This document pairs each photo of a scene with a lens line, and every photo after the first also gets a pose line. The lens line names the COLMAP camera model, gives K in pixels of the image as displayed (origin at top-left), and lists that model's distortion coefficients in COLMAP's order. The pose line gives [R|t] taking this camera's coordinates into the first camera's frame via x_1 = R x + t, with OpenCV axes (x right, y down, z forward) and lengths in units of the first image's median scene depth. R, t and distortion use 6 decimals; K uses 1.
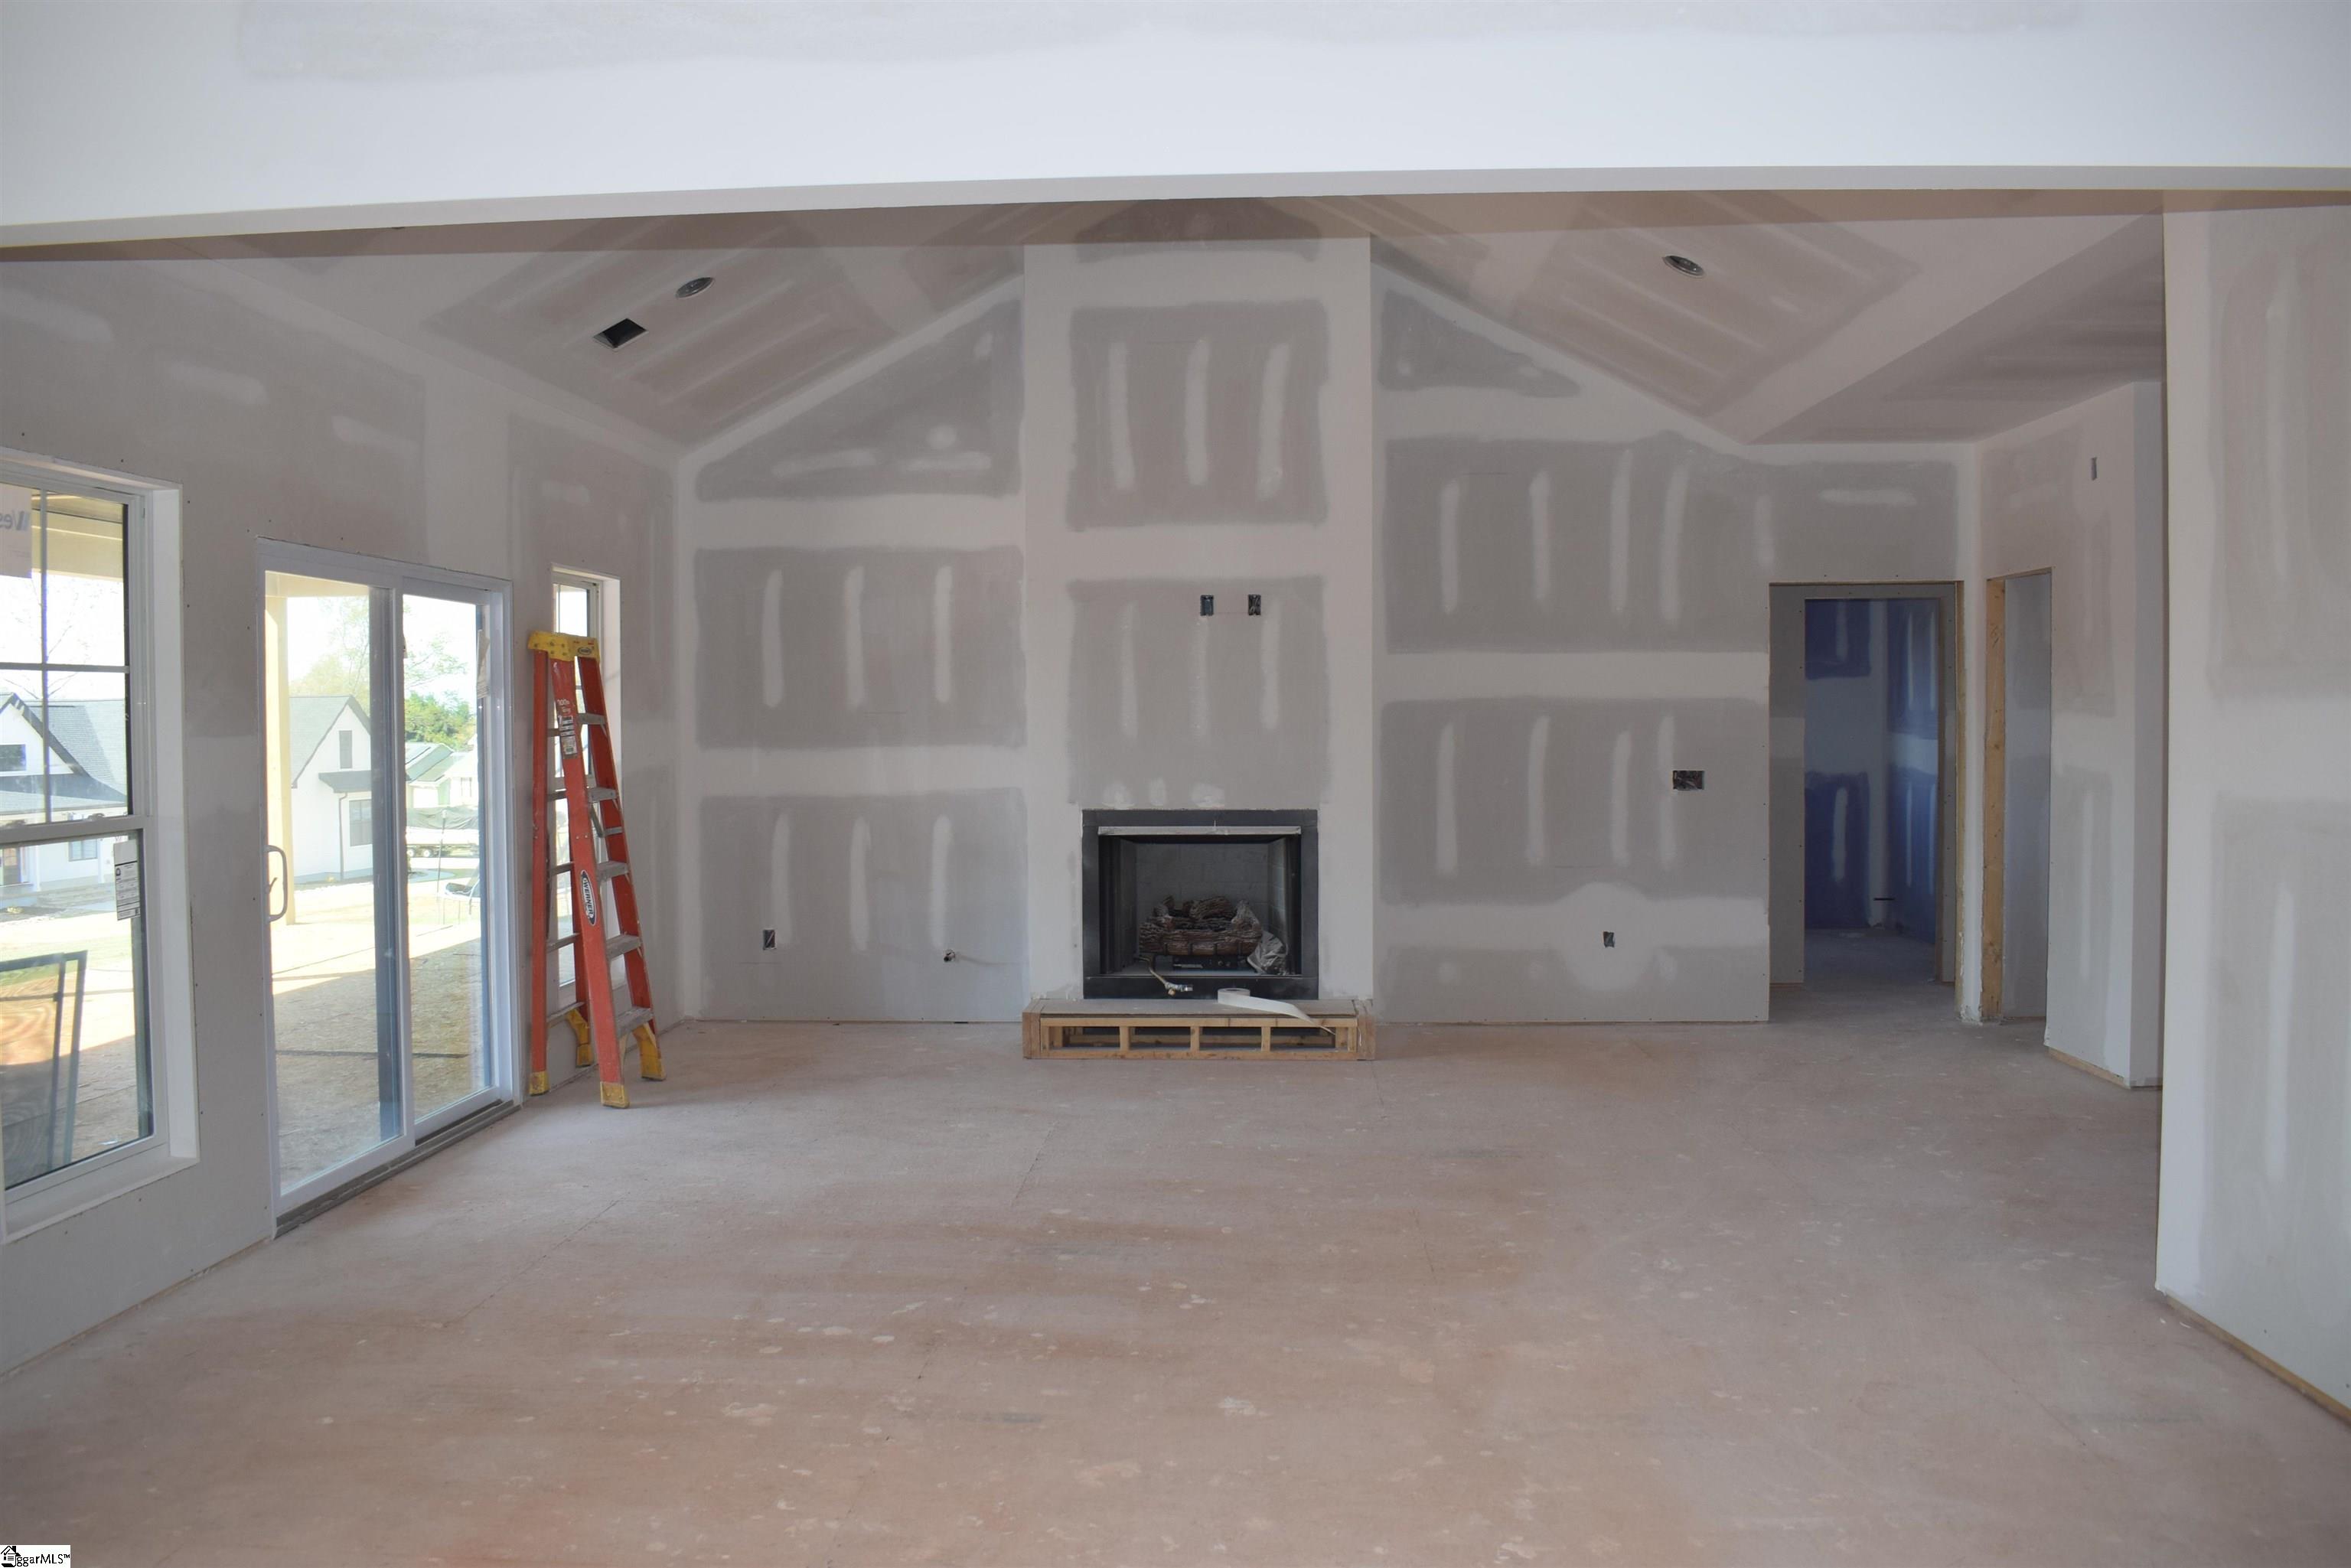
lens RADIAL K [[1866.0, 0, 1174.6], [0, 1866.0, 785.1], [0, 0, 1]] dist [-0.094576, 0.018072]
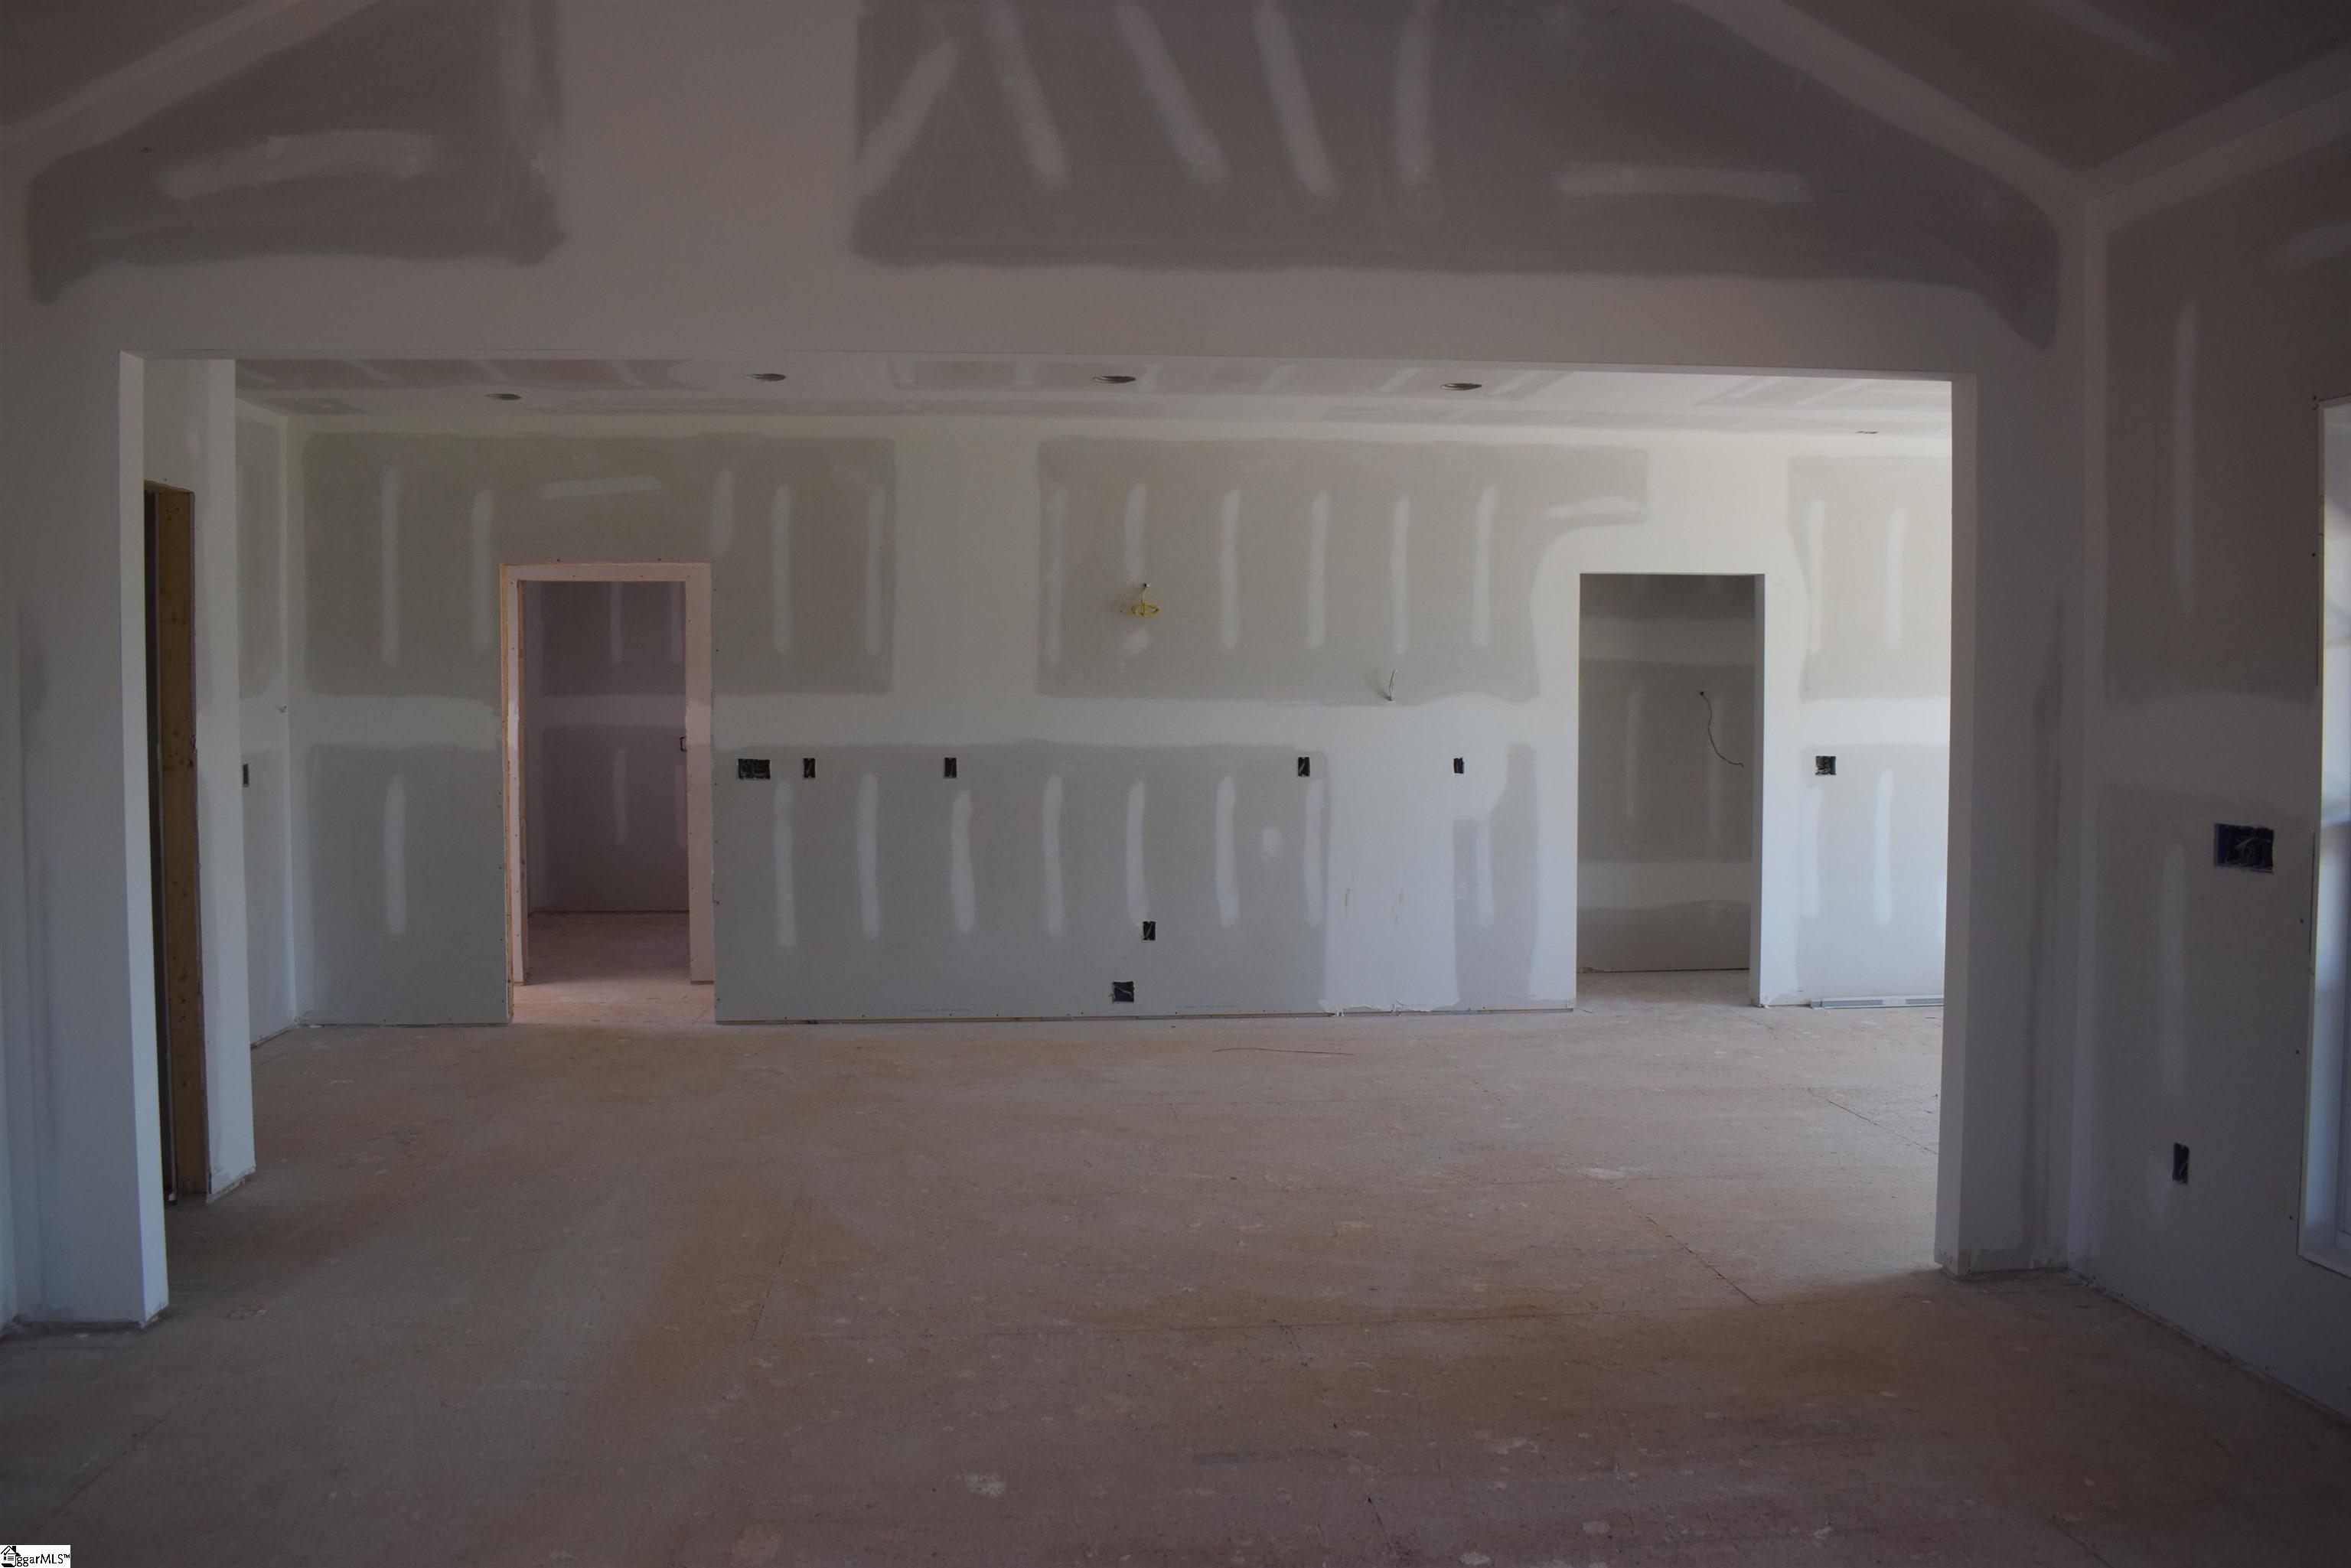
lens RADIAL K [[1866.0, 0, 1175.7], [0, 1866.0, 782.8], [0, 0, 1]] dist [-0.094576, 0.018072]
pose [[-0.990401, 0.007827, -0.138005, 0.061998], [-0.002943, 0.996975, 0.077666, -0.066000], [0.138196, 0.077327, -0.987382, 1.847743]]
